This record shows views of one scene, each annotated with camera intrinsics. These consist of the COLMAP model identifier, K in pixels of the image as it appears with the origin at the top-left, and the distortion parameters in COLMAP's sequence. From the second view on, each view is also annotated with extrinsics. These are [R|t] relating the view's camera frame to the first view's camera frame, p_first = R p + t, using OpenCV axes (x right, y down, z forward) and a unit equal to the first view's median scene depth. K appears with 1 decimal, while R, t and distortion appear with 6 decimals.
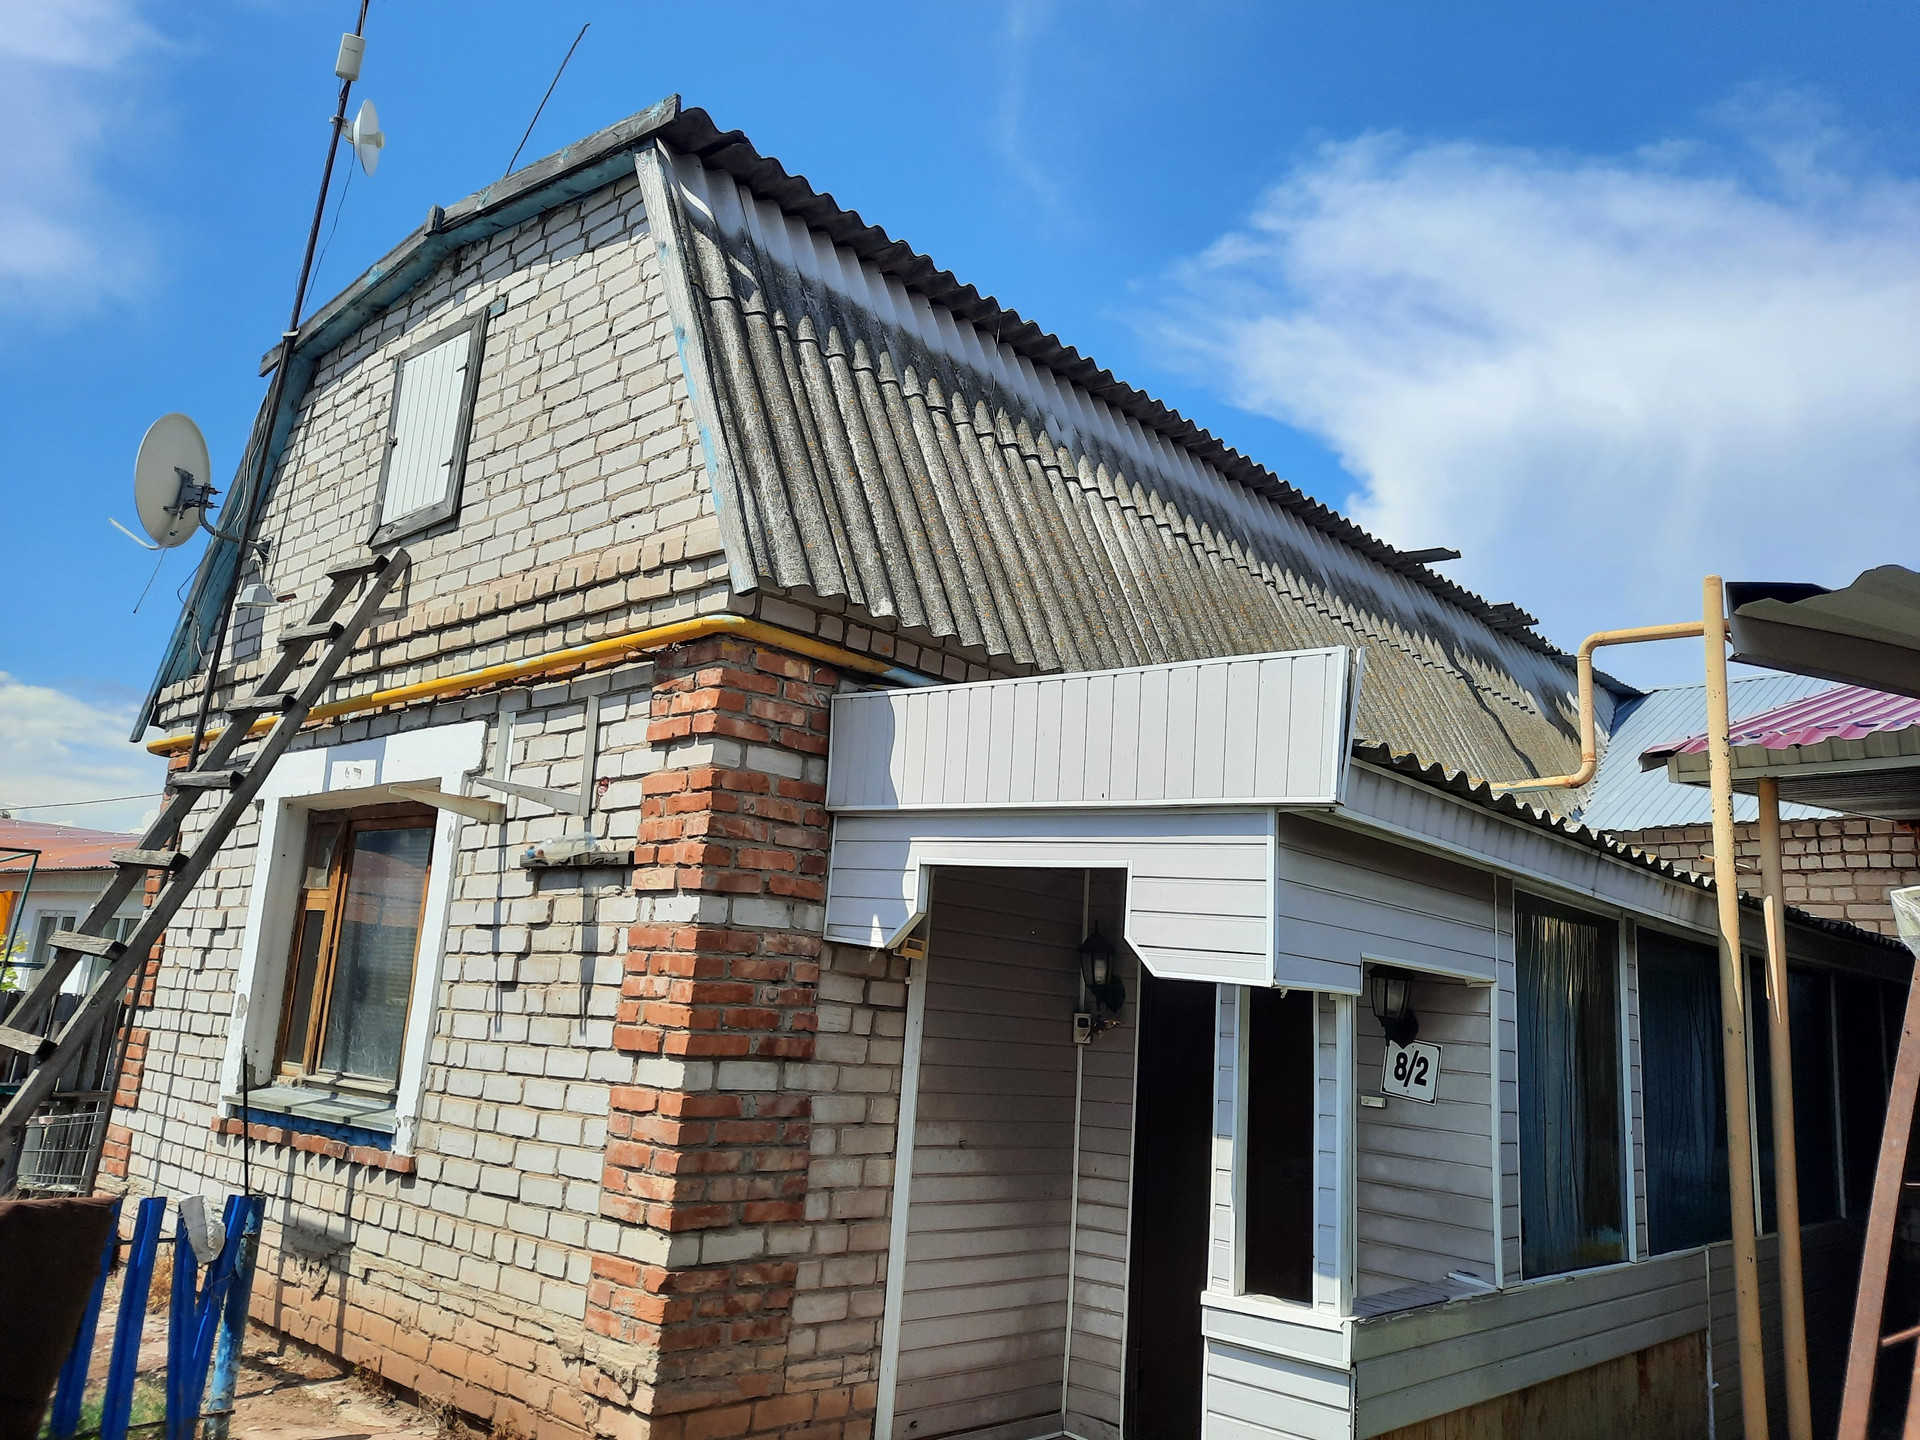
lens RADIAL K [[1421.1, 0, 970.2], [0, 1421.1, 714.8], [0, 0, 1]] dist [0.038398, -0.013600]
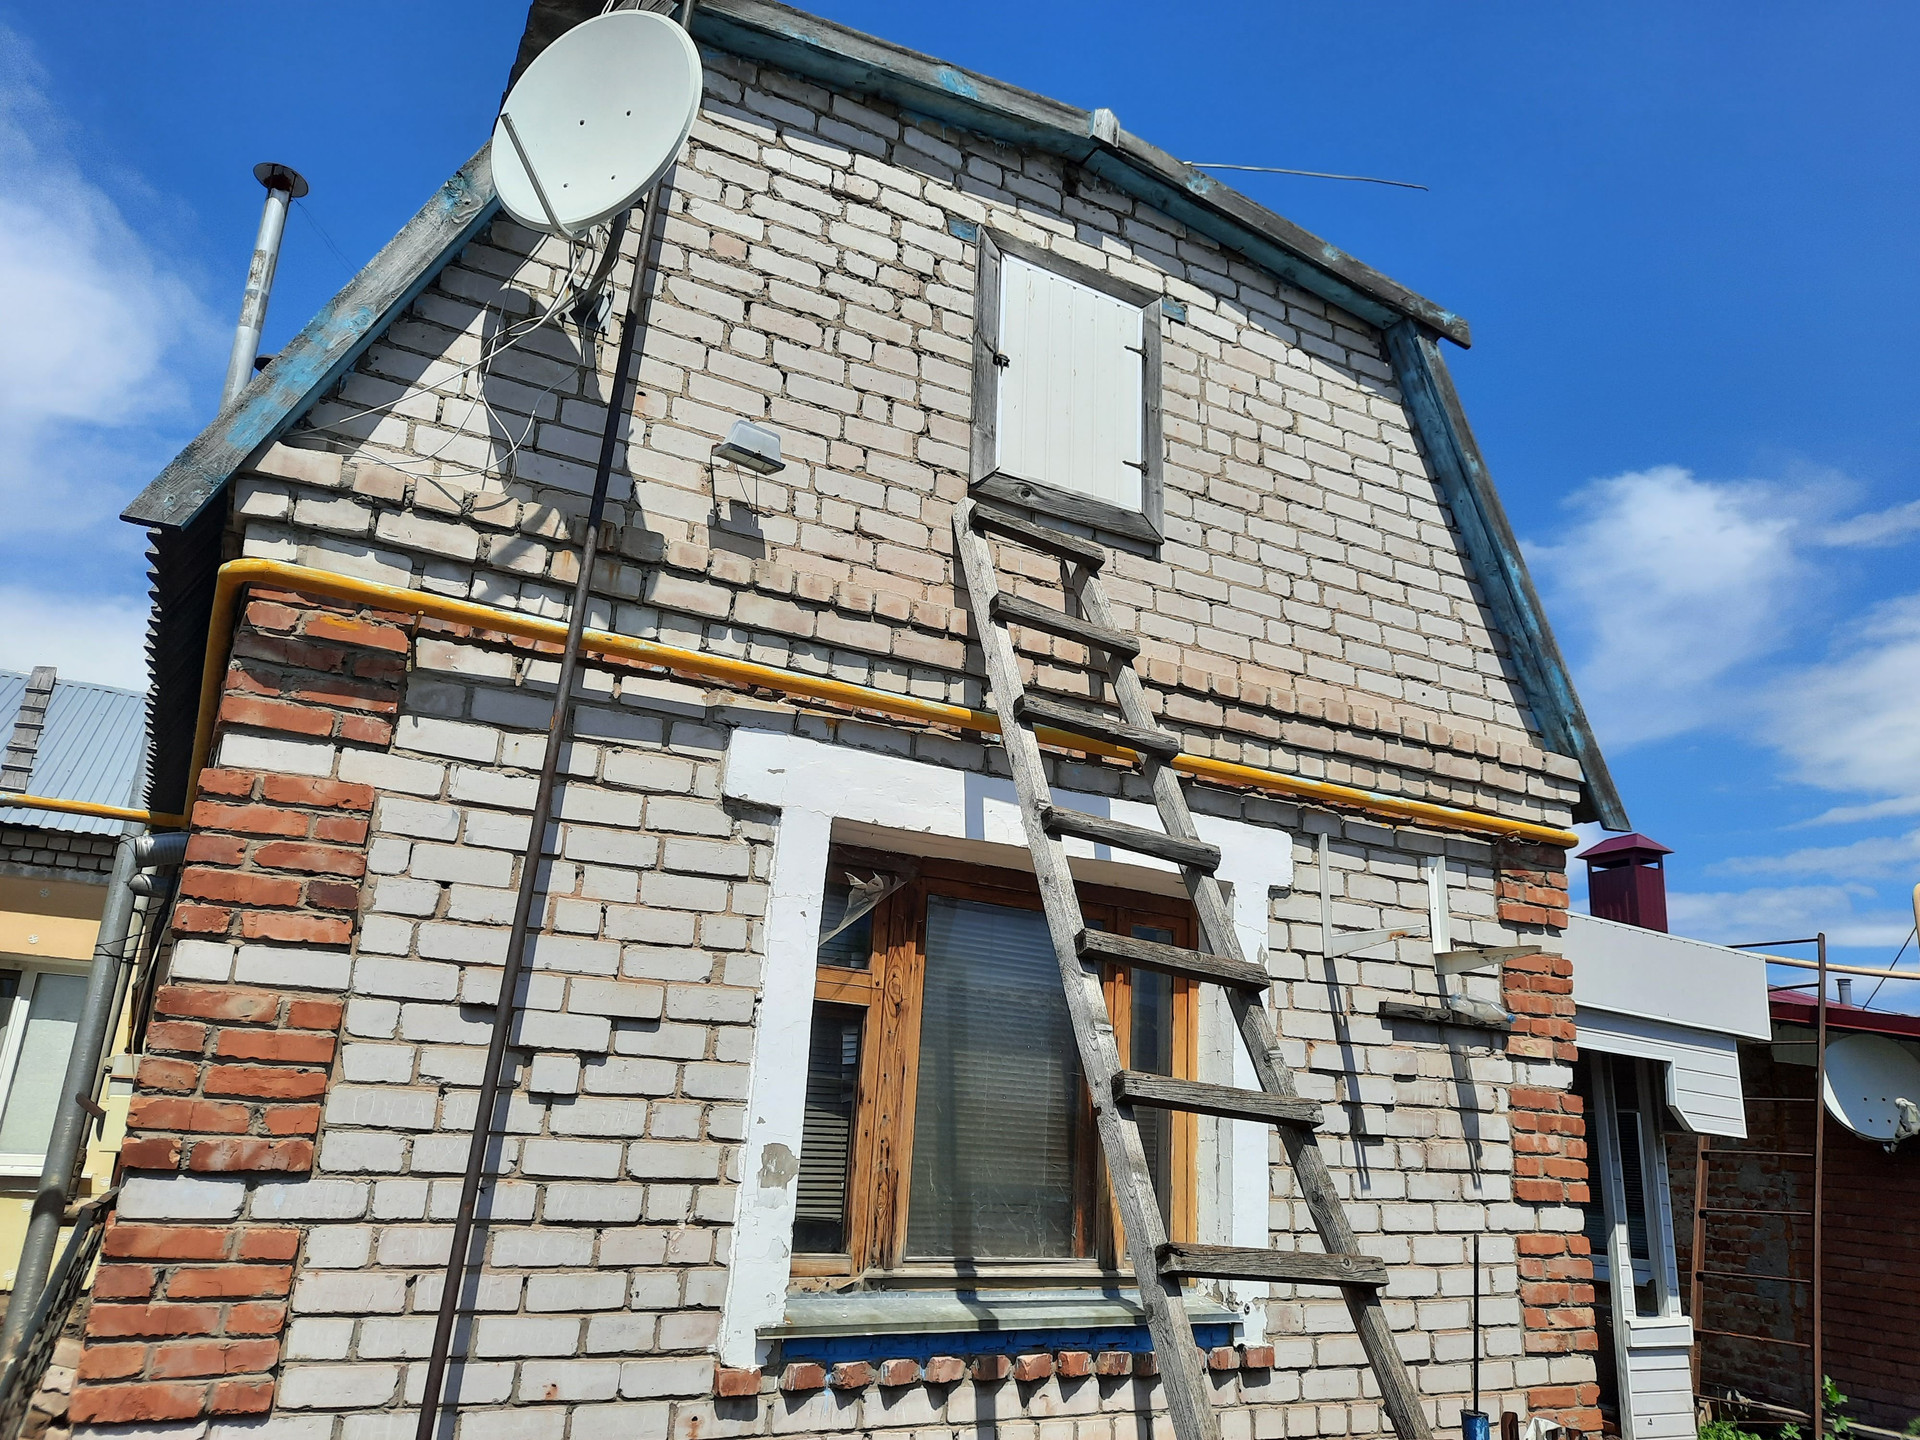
lens RADIAL K [[1421.1, 0, 970.4], [0, 1421.1, 725.2], [0, 0, 1]] dist [0.038398, -0.013600]
pose [[0.307433, 0.212898, 0.927448, -1.411442], [-0.227671, 0.962799, -0.145545, 0.129432], [-0.923932, -0.166408, 0.344468, 1.010482]]
